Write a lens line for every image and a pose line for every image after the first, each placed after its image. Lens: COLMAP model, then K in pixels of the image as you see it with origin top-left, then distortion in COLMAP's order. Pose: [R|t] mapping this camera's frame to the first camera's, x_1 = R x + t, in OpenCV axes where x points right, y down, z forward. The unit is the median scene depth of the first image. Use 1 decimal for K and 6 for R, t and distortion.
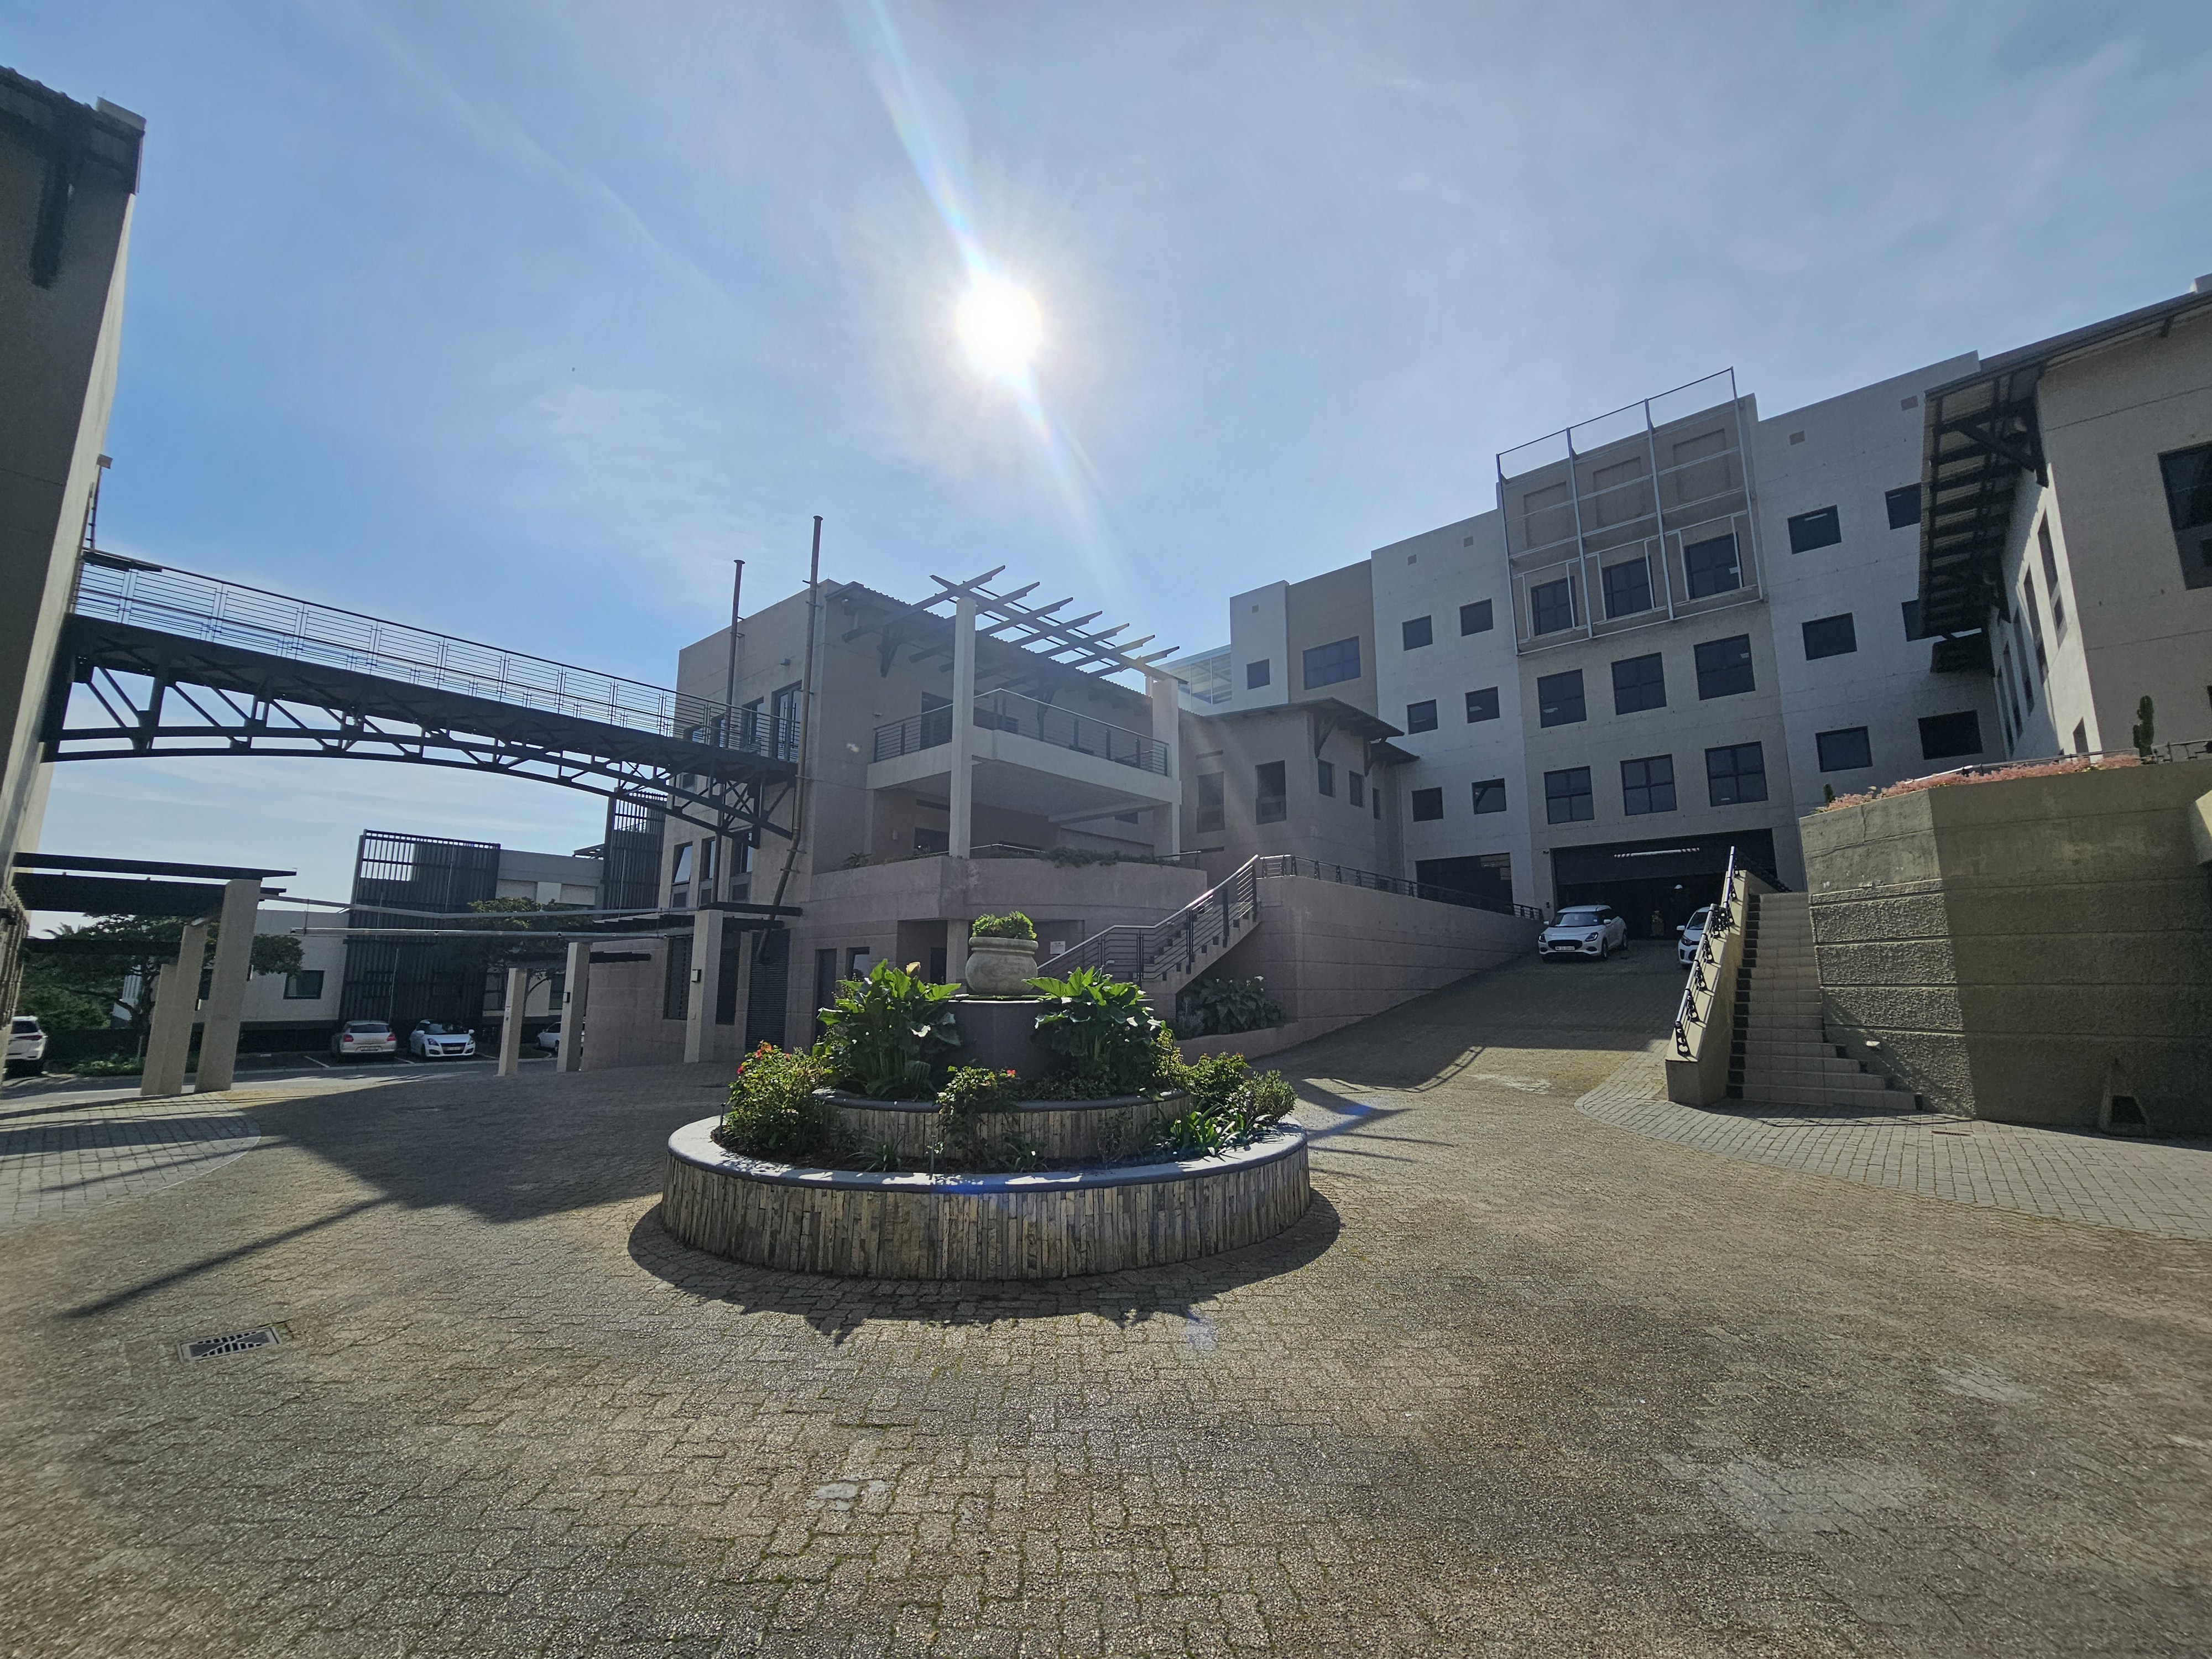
lens RADIAL K [[934.5, 0, 1096.7], [0, 934.5, 827.8], [0, 0, 1]] dist [0.000632, -0.000016]
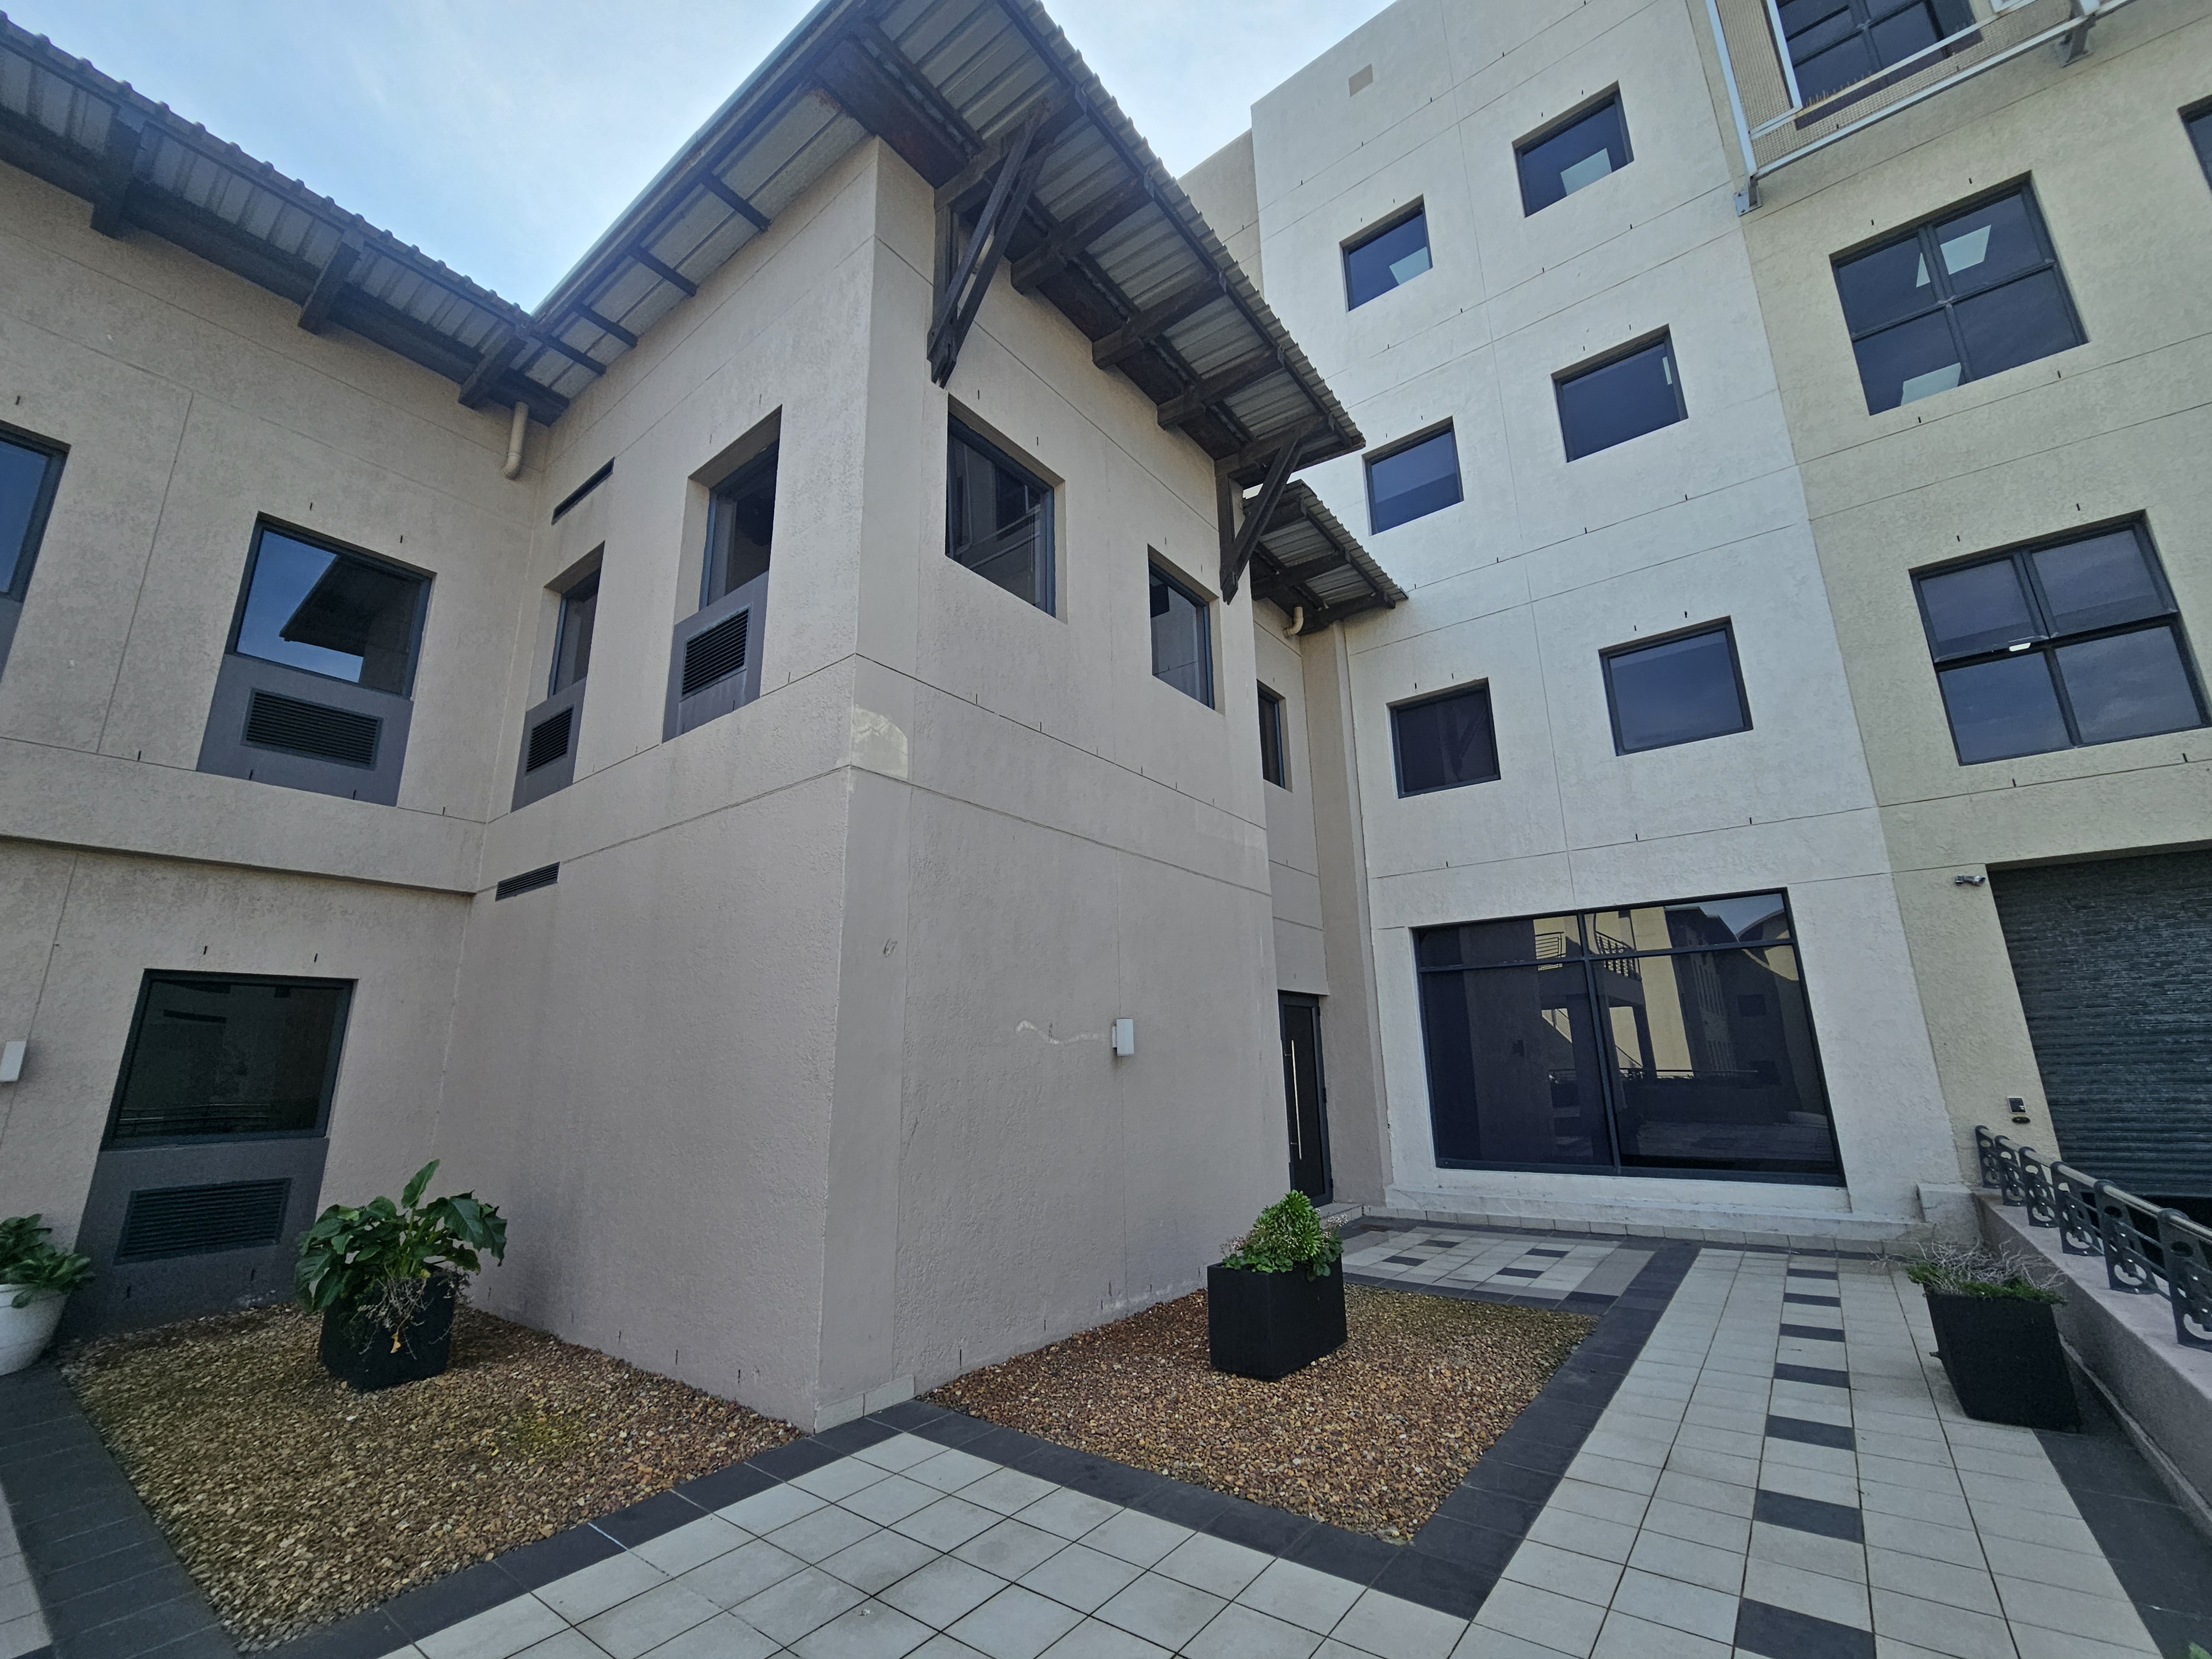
lens RADIAL K [[914.9, 0, 1101.0], [0, 914.9, 834.2], [0, 0, 1]] dist [-0.001617, -0.000160]
pose [[0.997557, -0.005631, 0.069630, 0.265169], [0.011158, 0.996792, -0.079251, 0.032238], [-0.068960, 0.079834, 0.994420, 0.848871]]
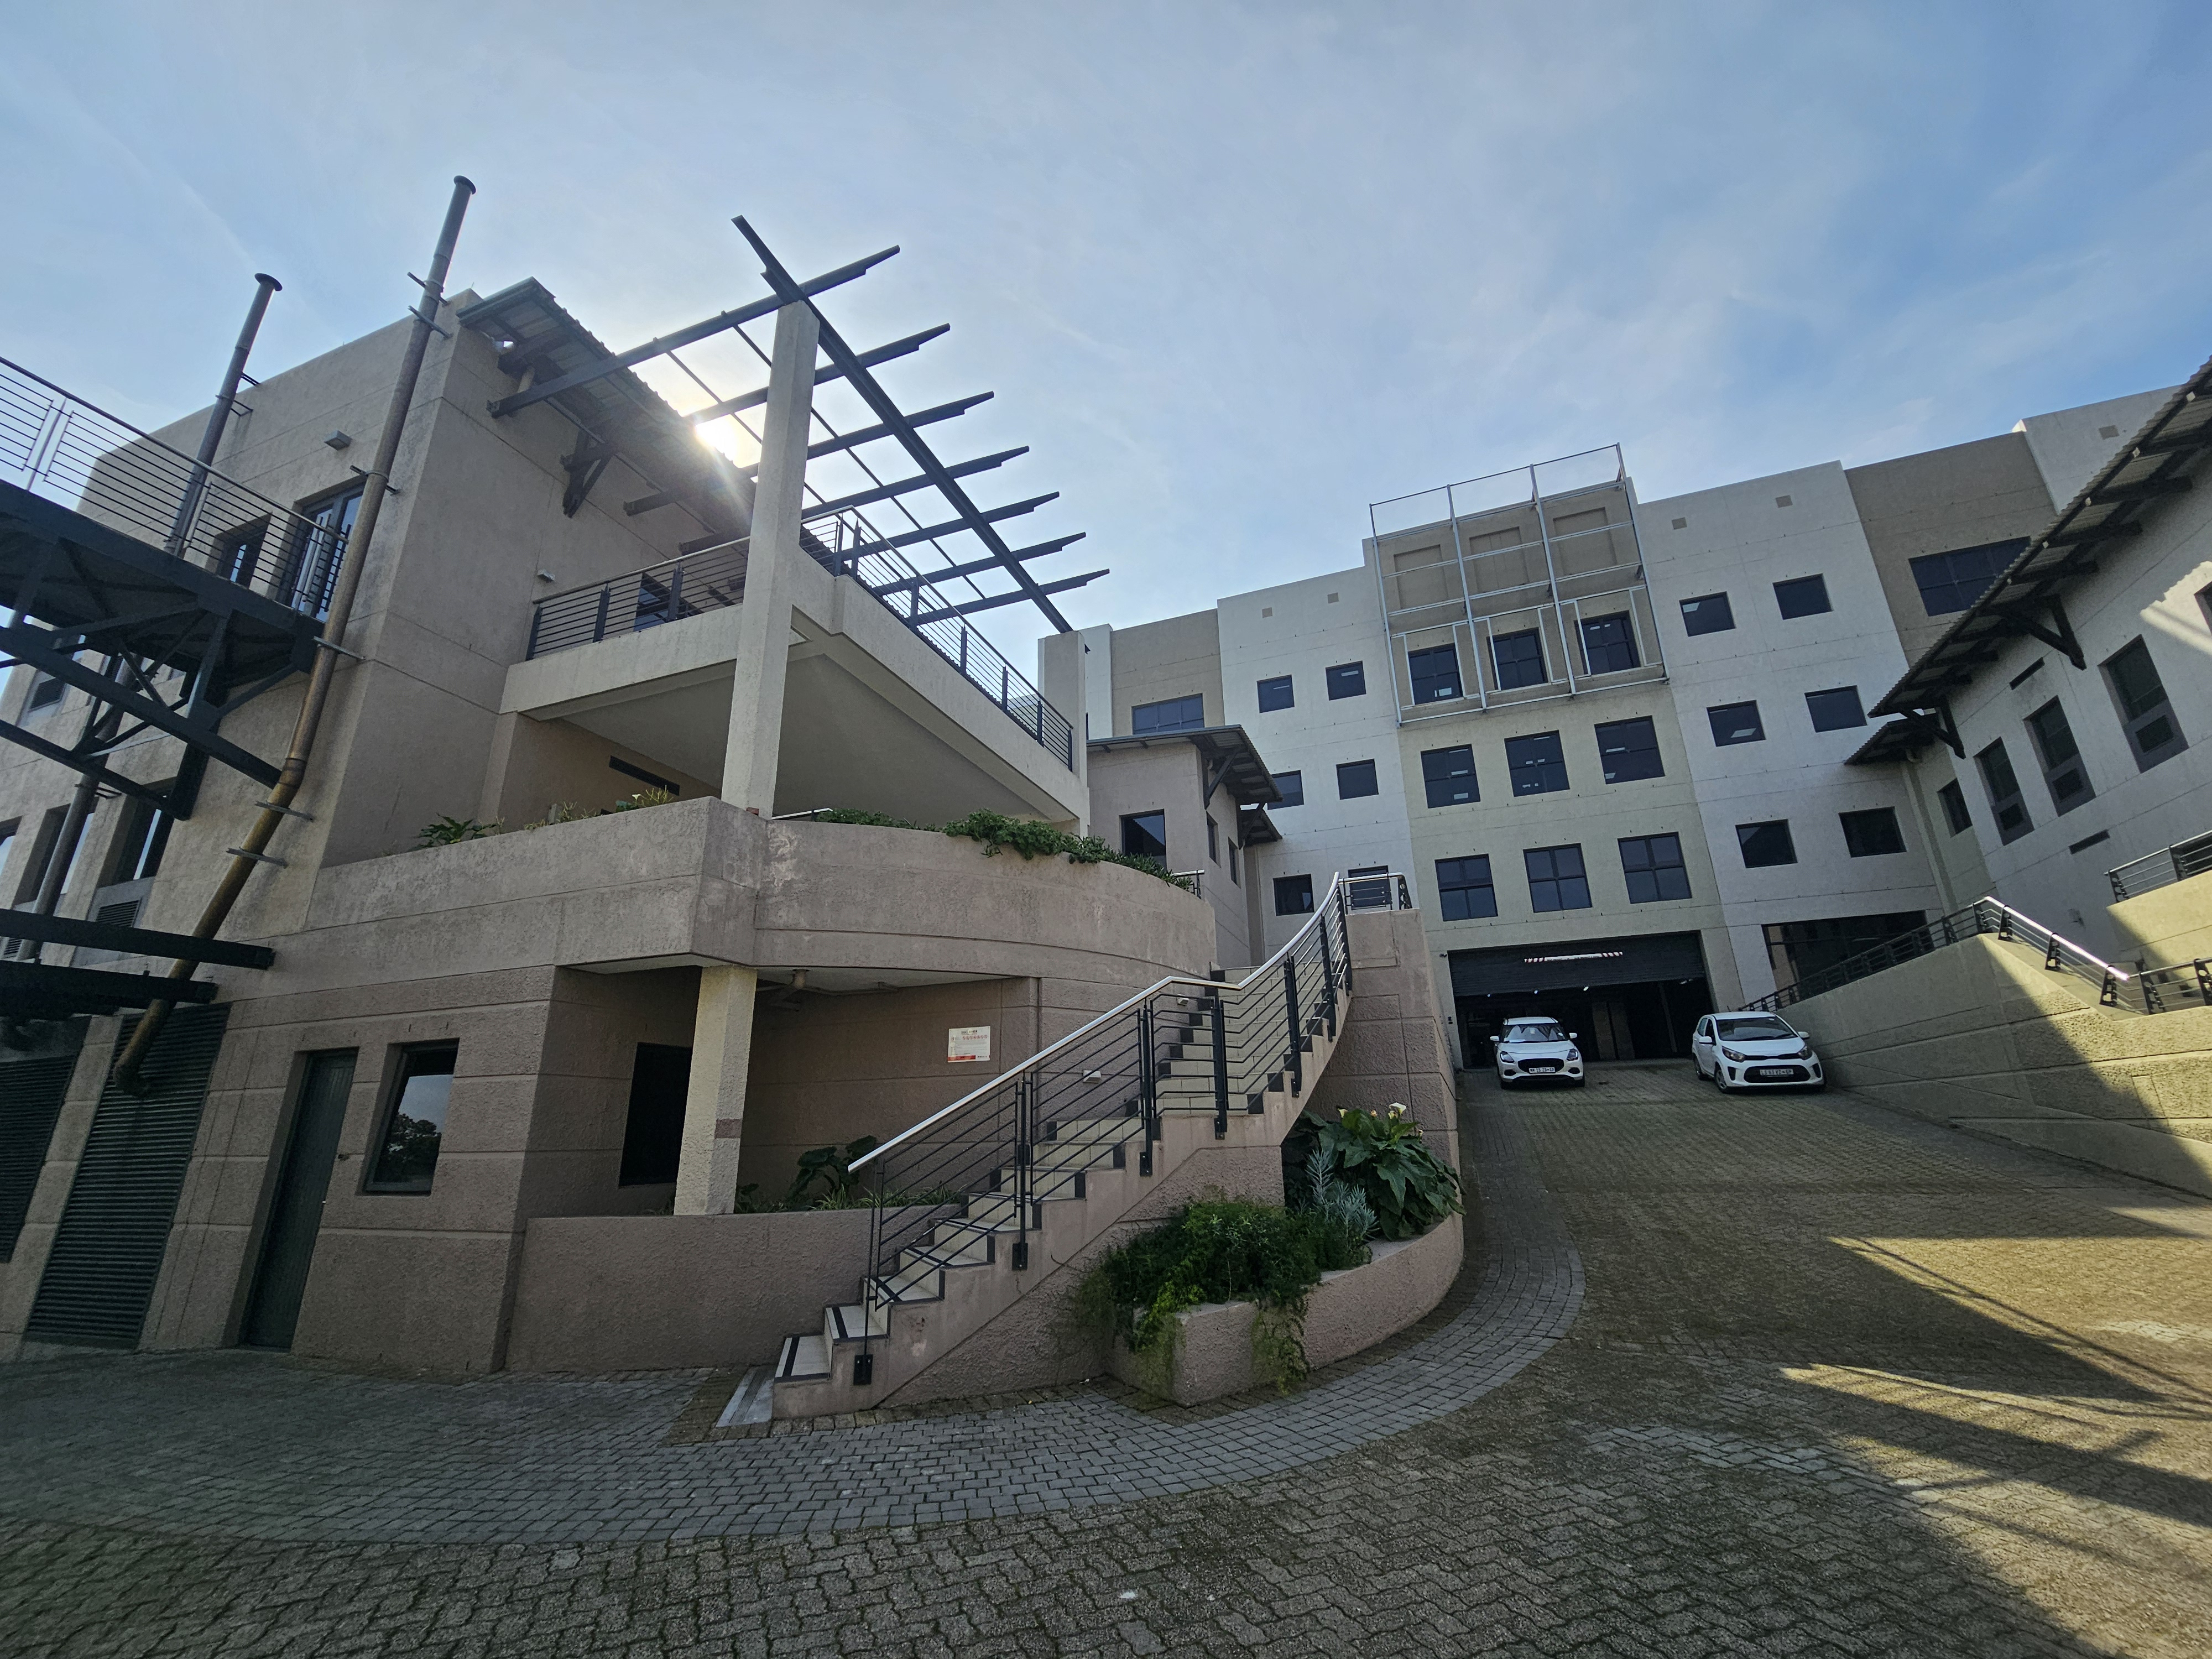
lens RADIAL K [[914.9, 0, 1101.0], [0, 914.9, 834.2], [0, 0, 1]] dist [-0.001617, -0.000160]
pose [[0.933845, 0.091924, 0.345664, -0.093575], [-0.038248, 0.986534, -0.159021, 0.065547], [-0.355627, 0.135280, 0.924786, 0.380054]]
